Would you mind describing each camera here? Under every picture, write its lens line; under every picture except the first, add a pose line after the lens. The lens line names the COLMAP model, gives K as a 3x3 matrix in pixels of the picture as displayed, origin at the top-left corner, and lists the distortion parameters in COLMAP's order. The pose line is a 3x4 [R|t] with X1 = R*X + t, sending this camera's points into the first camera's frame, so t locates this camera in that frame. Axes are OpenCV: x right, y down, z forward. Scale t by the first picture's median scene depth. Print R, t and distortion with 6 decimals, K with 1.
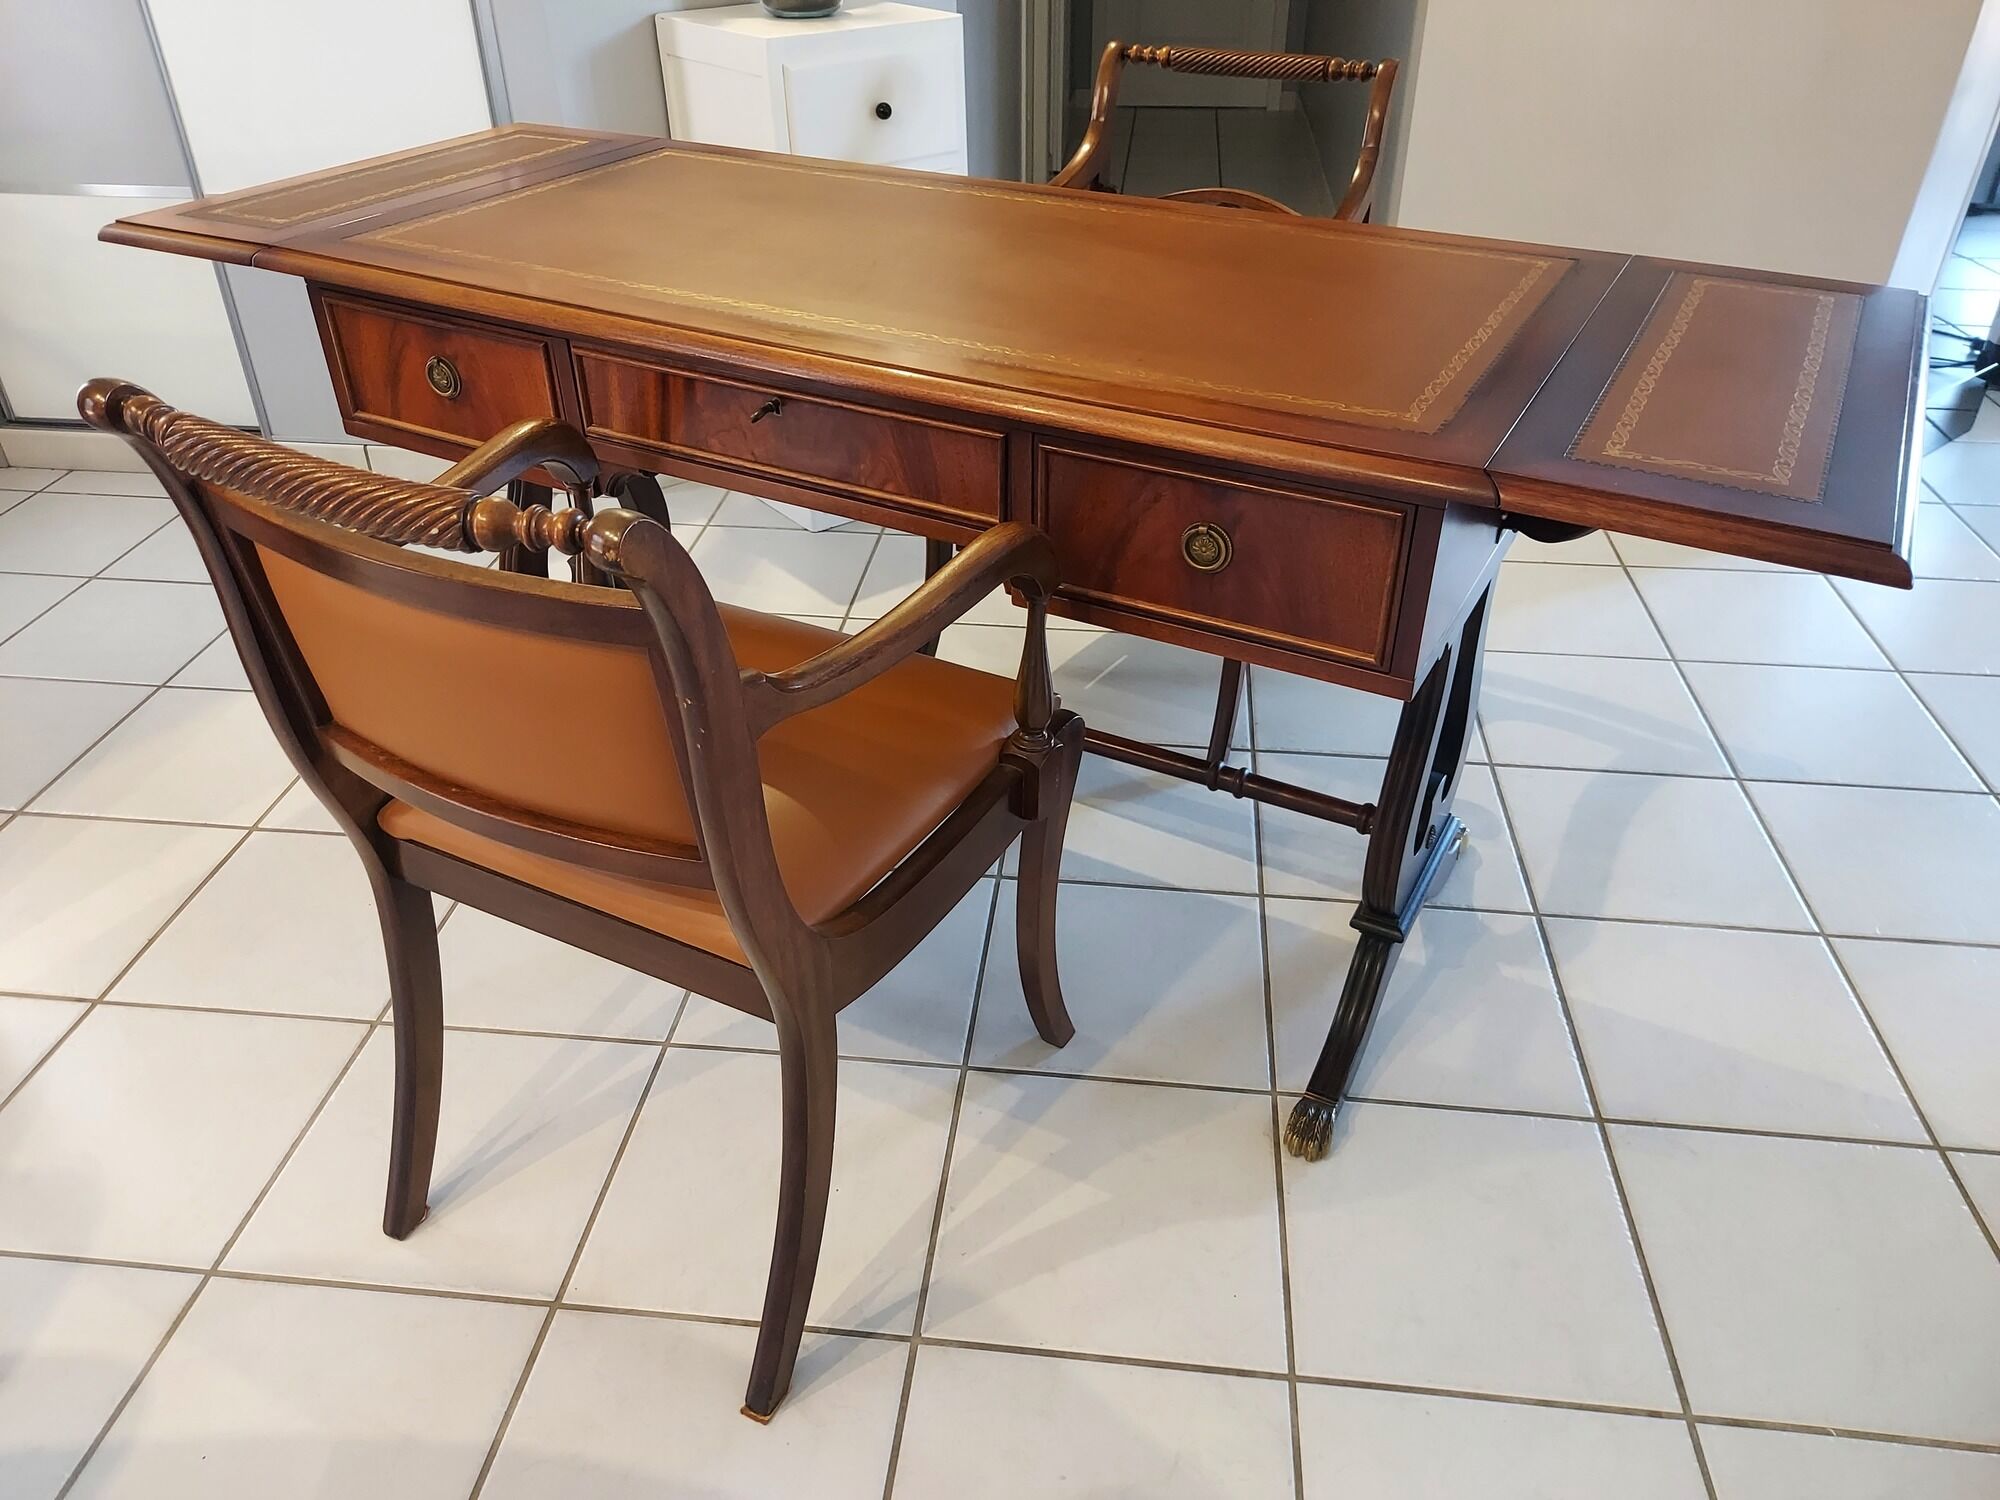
lens RADIAL K [[1468.6, 0, 1000.0], [0, 1468.6, 750.0], [0, 0, 1]] dist [0.061243, -0.072095]
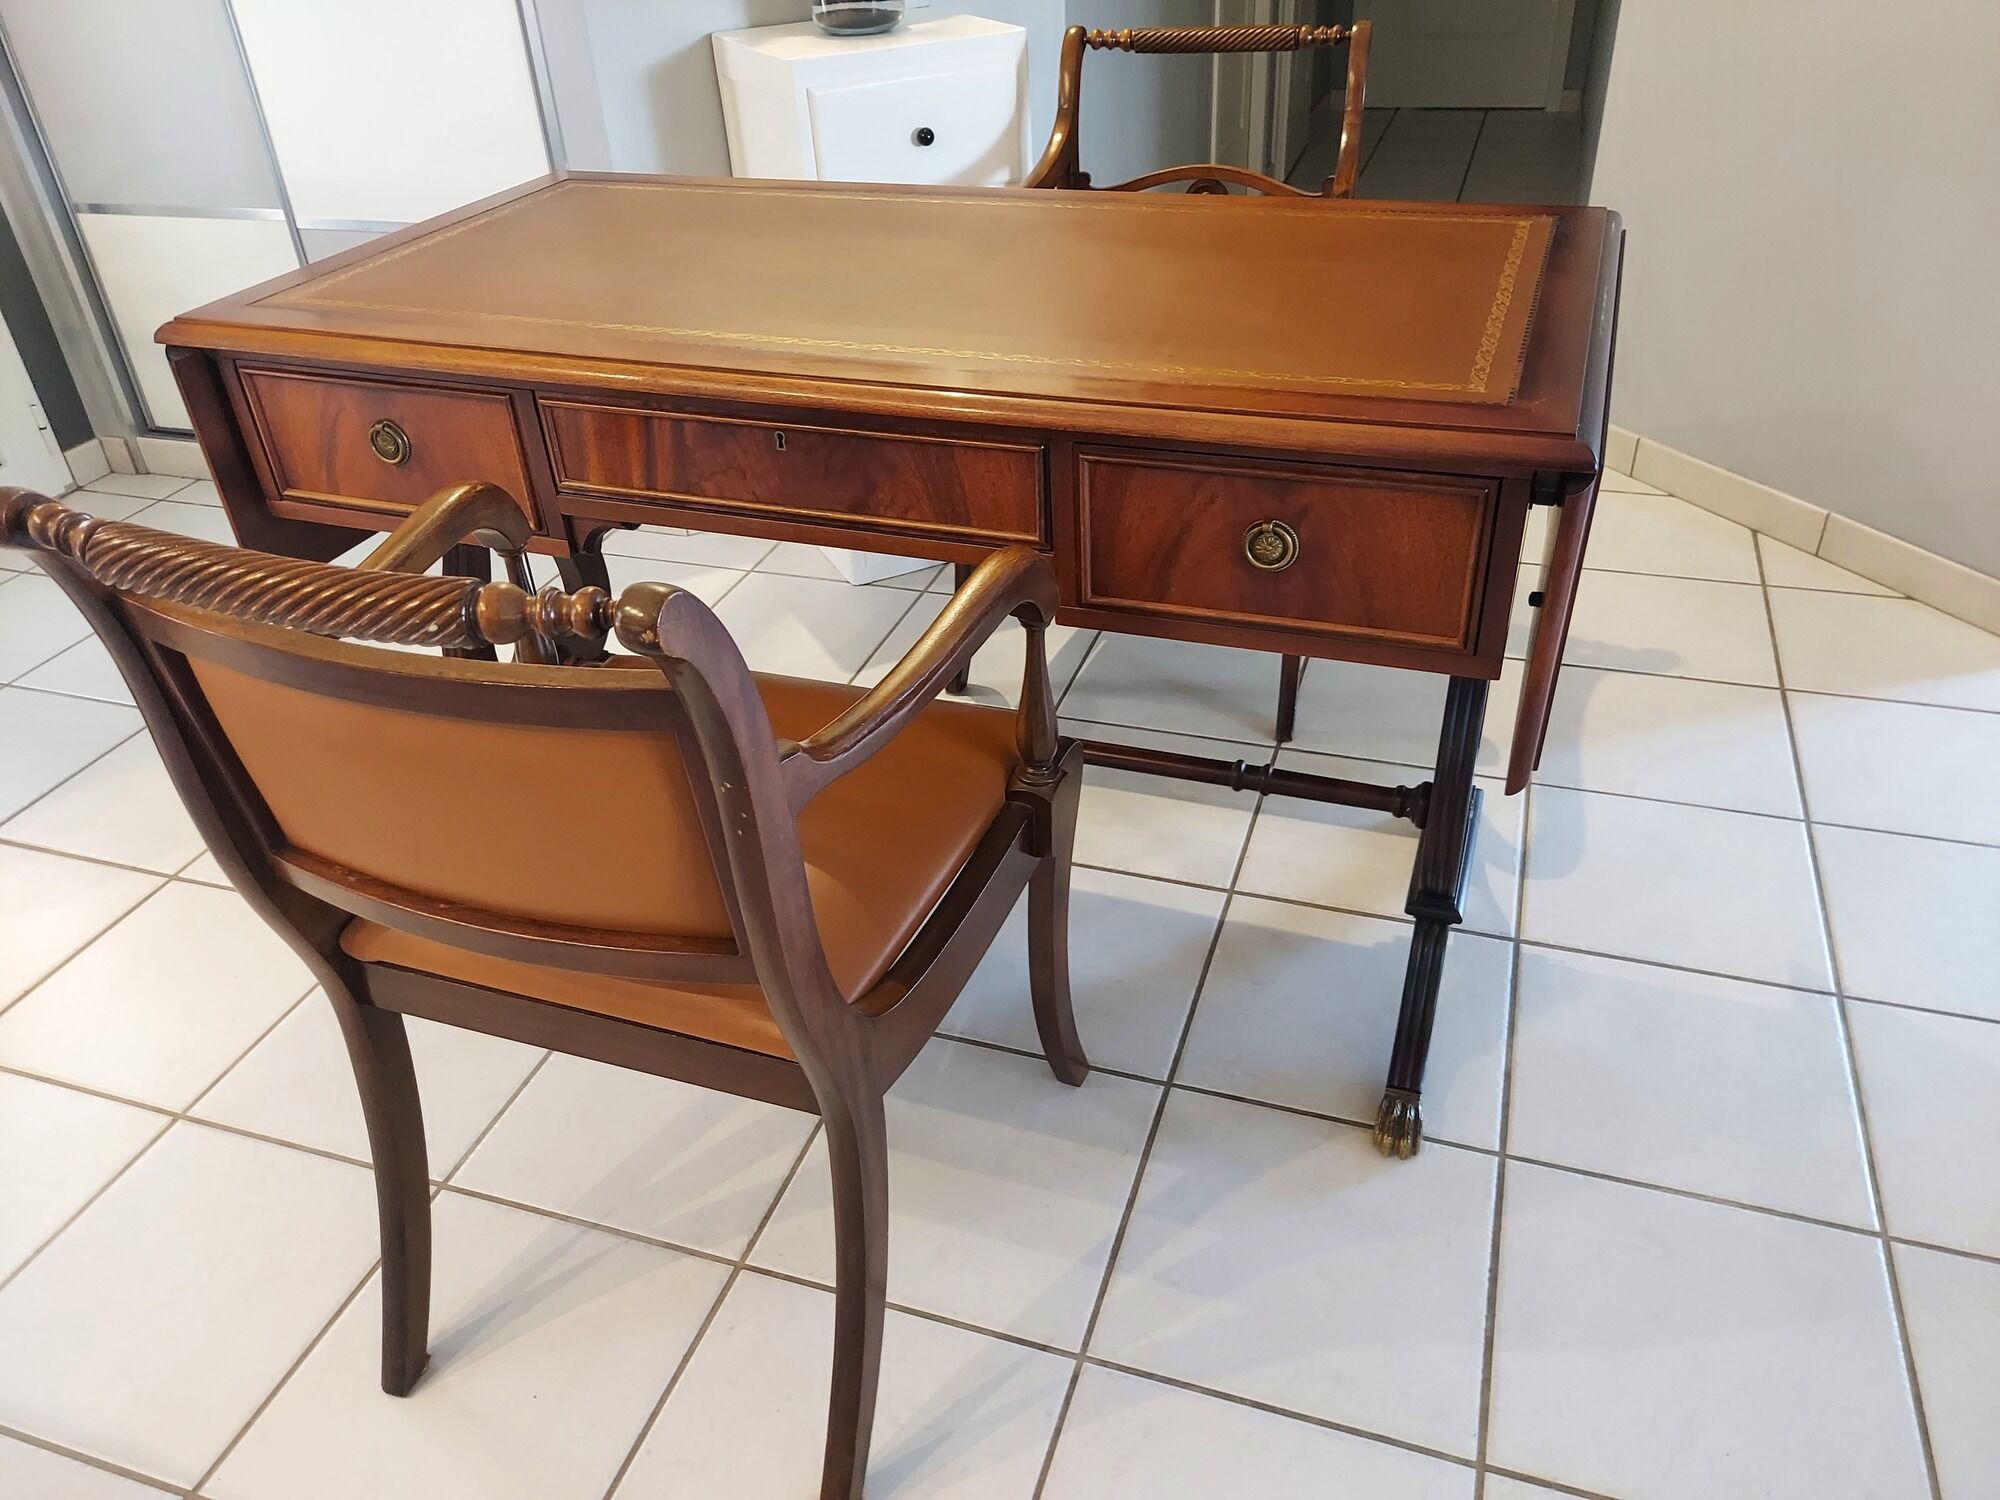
lens RADIAL K [[1468.6, 0, 1000.0], [0, 1468.6, 750.0], [0, 0, 1]] dist [0.061243, -0.072095]
pose [[0.988782, -0.115353, 0.094890, -0.115524], [0.115653, 0.993287, 0.002353, -0.022583], [-0.094524, 0.008648, 0.995485, 0.054636]]
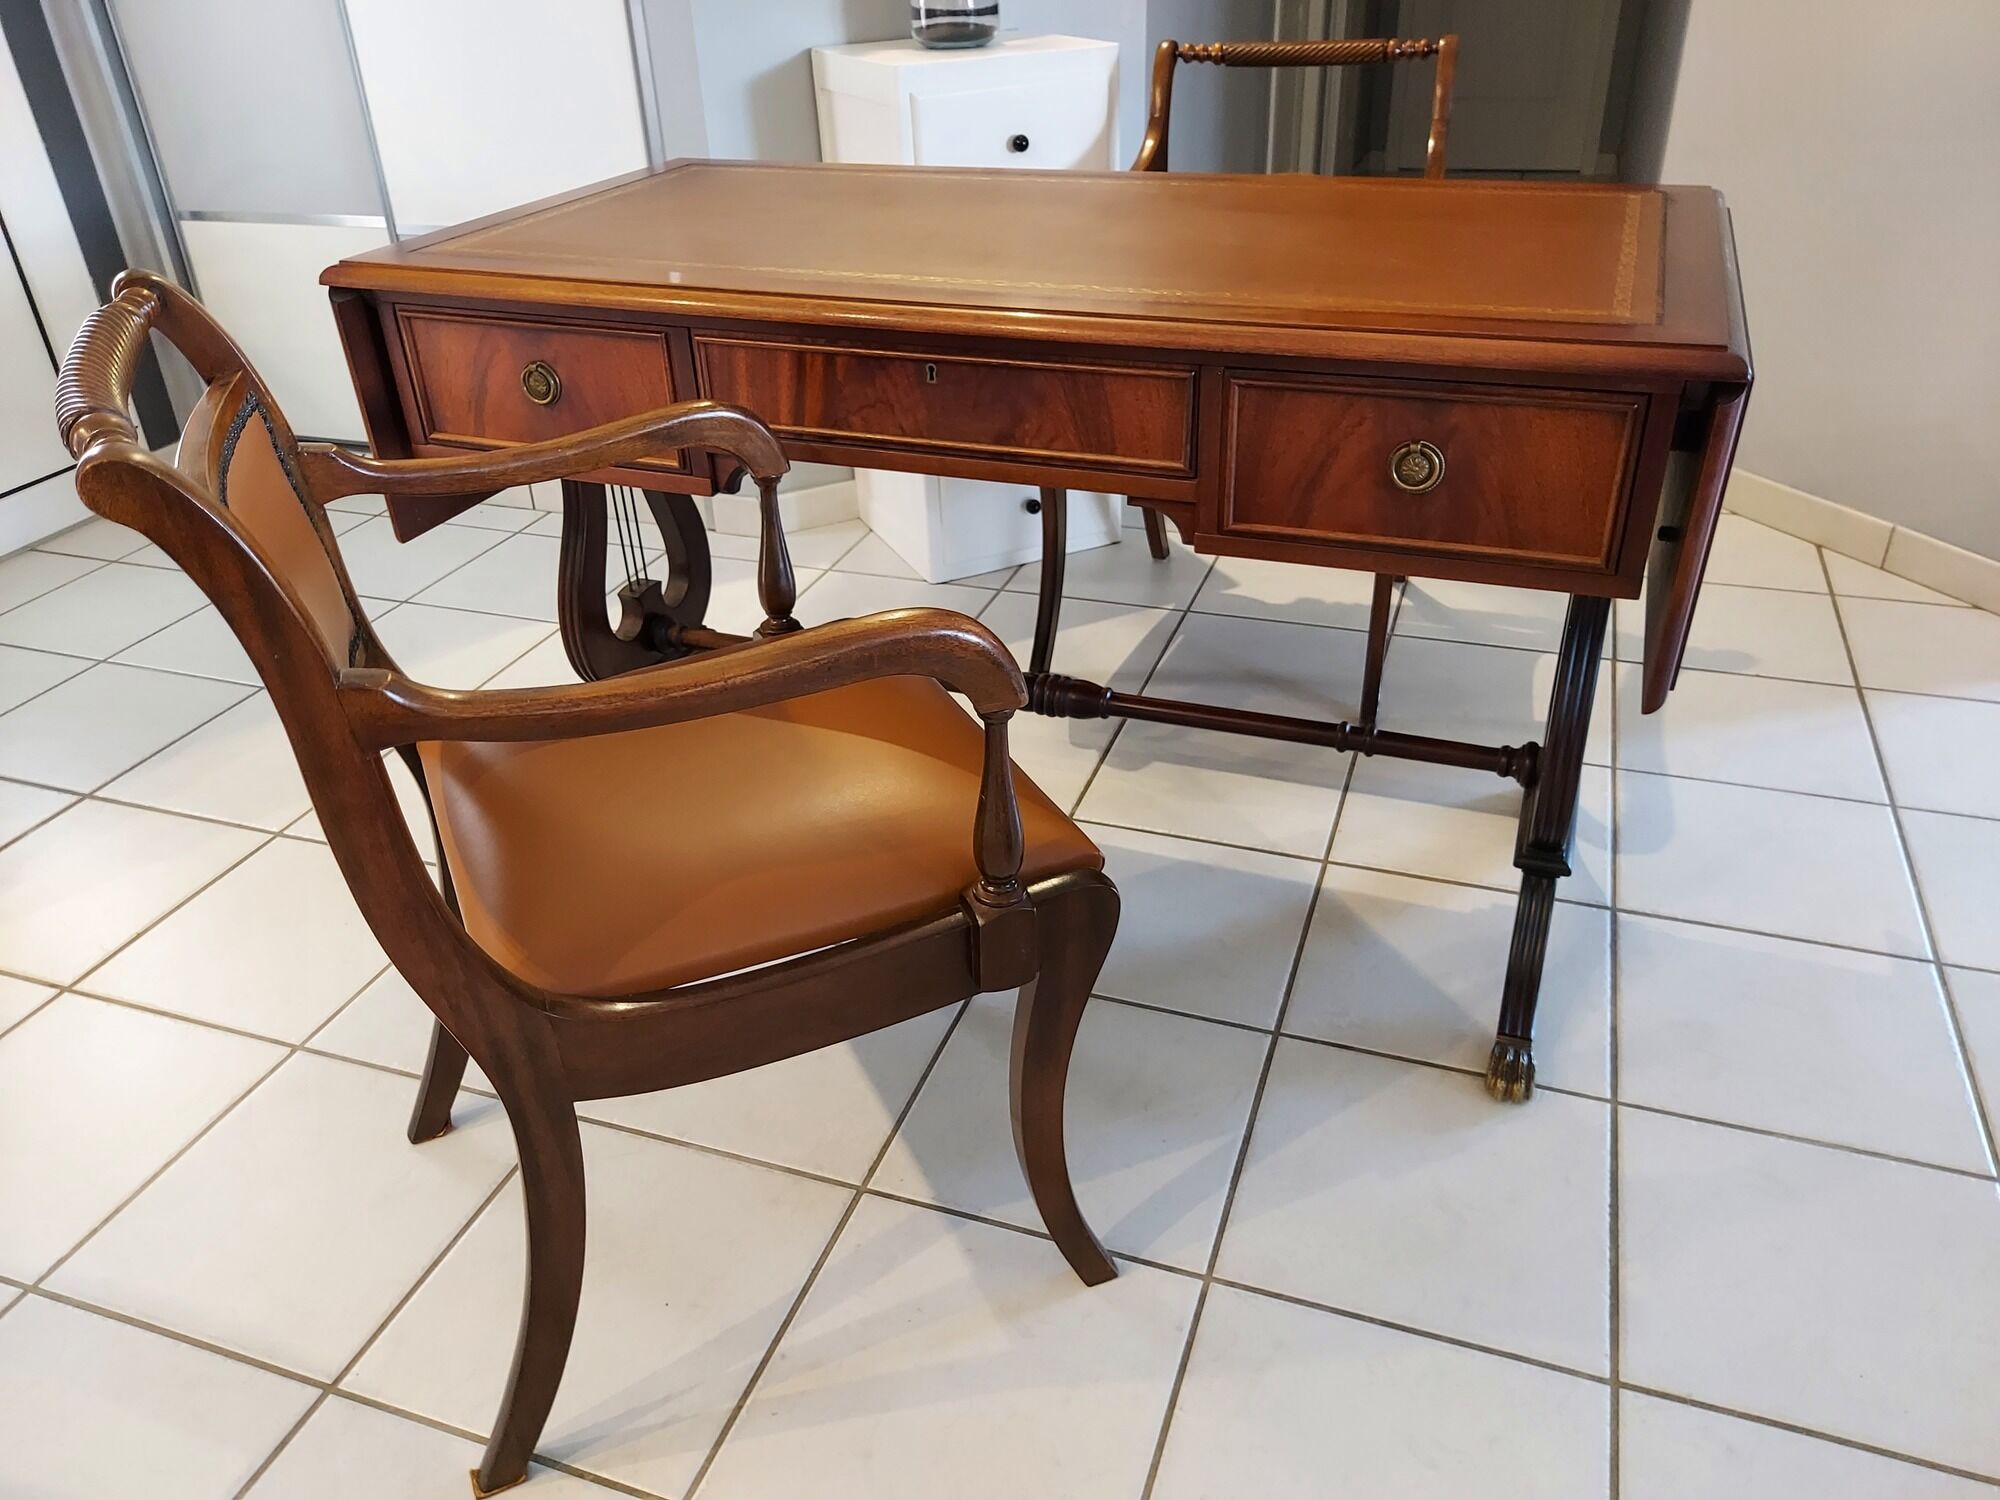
lens RADIAL K [[1468.6, 0, 1000.0], [0, 1468.6, 750.0], [0, 0, 1]] dist [0.061243, -0.072095]
pose [[0.991192, -0.091753, 0.095493, -0.205396], [0.096480, 0.994266, -0.046110, 0.058252], [-0.090715, 0.054917, 0.994362, 0.041687]]
